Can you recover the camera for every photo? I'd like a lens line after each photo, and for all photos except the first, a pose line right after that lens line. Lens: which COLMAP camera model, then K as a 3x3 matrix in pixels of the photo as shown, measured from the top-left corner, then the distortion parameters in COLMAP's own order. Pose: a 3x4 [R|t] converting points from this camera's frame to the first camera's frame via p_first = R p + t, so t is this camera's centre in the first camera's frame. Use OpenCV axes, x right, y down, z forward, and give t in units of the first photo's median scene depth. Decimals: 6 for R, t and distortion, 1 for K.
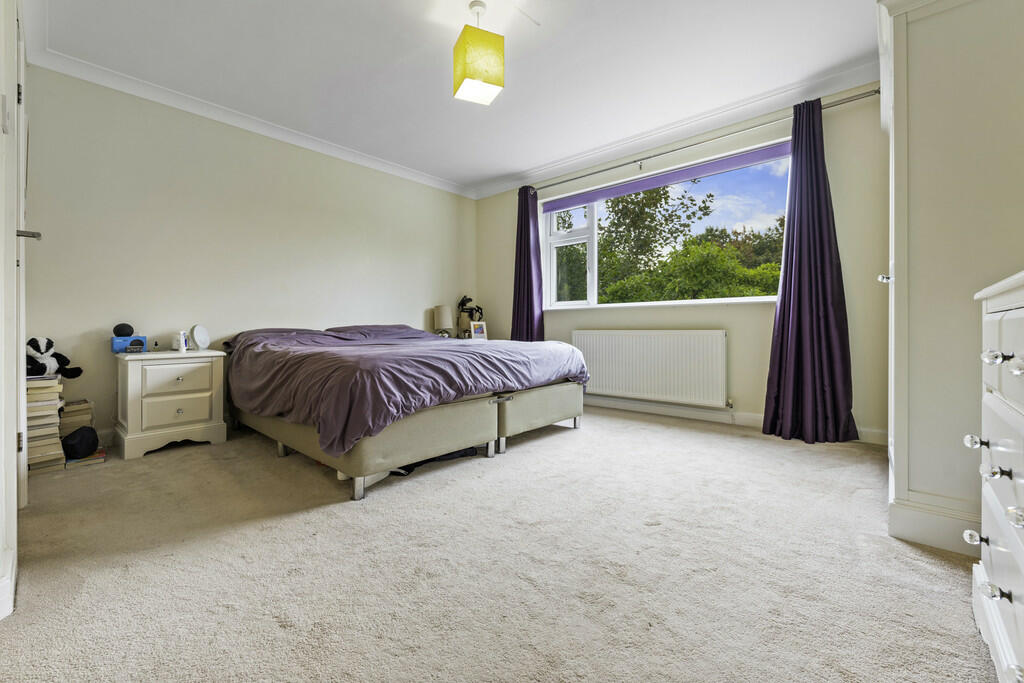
lens RADIAL K [[419.5, 0, 515.7], [0, 419.5, 331.2], [0, 0, 1]] dist [-0.001477, 0.000012]
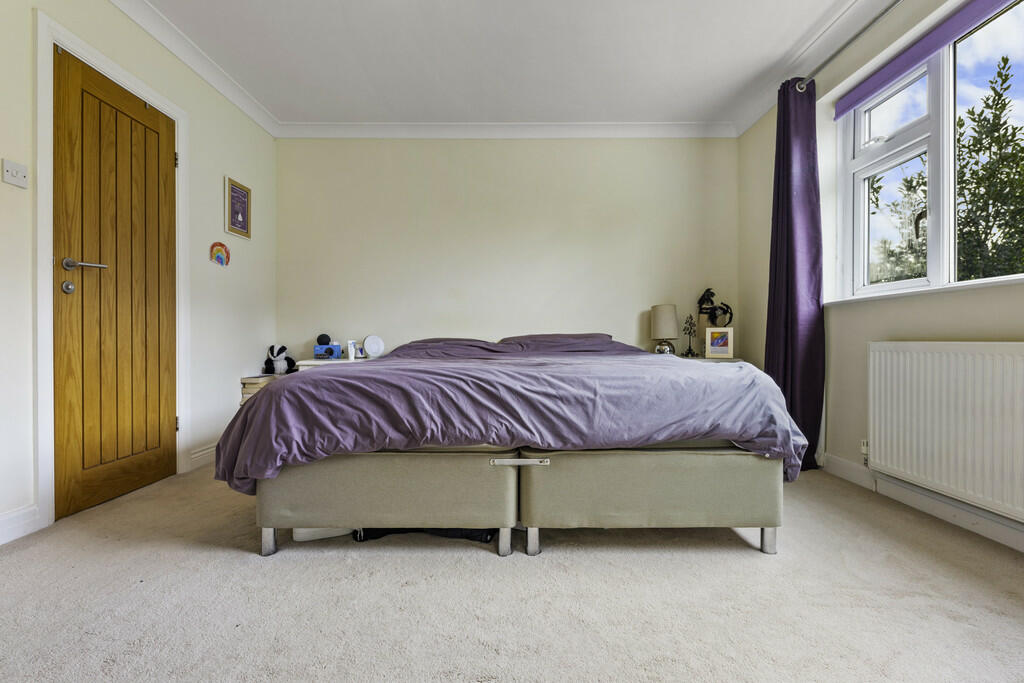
lens RADIAL K [[468.9, 0, 511.7], [0, 468.9, 343.0], [0, 0, 1]] dist [0.003578, -0.000497]
pose [[0.669739, 0.007782, -0.742556, 0.422596], [-0.006359, 0.999969, 0.004744, -0.002083], [0.742569, 0.001545, 0.669767, 0.542578]]
